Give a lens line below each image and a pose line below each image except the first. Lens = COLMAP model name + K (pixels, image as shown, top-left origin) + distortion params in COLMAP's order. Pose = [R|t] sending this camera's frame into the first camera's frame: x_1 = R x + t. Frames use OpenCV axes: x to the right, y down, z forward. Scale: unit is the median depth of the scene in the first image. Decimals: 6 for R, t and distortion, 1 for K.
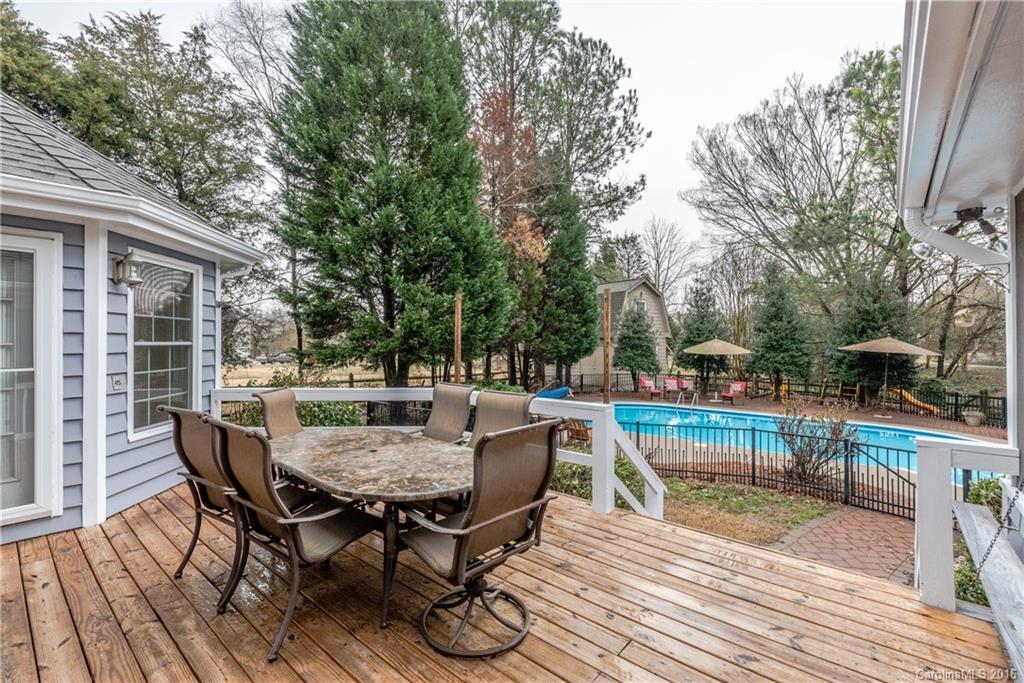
lens RADIAL K [[443.6, 0, 510.5], [0, 443.6, 338.0], [0, 0, 1]] dist [-0.000844, -0.000180]
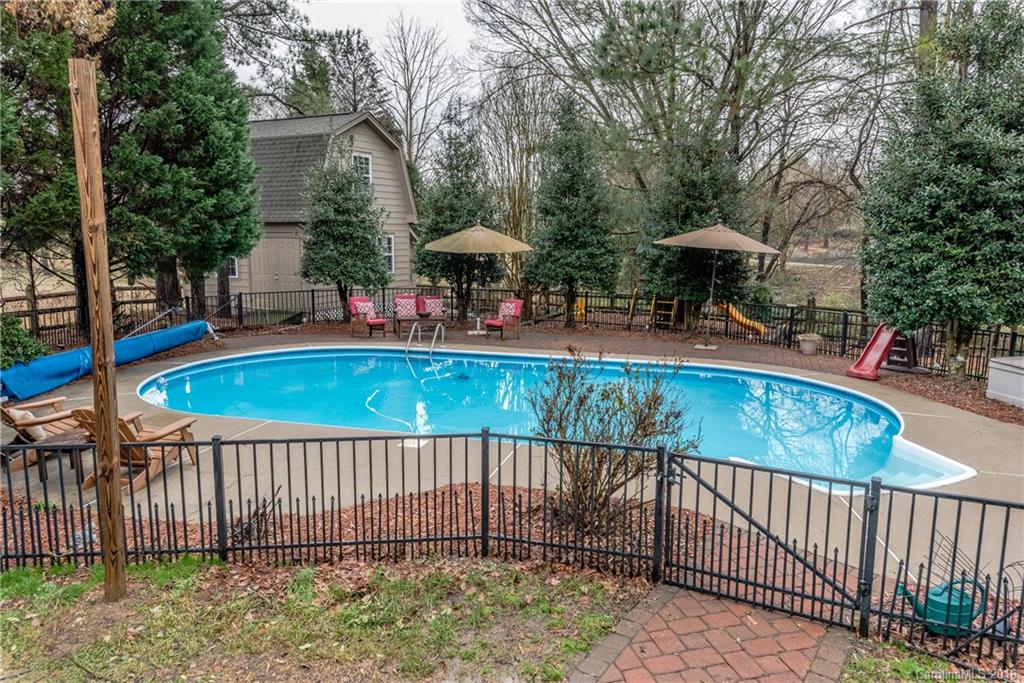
lens RADIAL K [[681.4, 0, 513.6], [0, 681.4, 325.6], [0, 0, 1]] dist [-0.001202, -0.000296]
pose [[0.906544, -0.051807, 0.418921, 0.134802], [-0.009833, 0.989579, 0.143656, 0.003283], [-0.421998, -0.134350, 0.896587, 0.183087]]
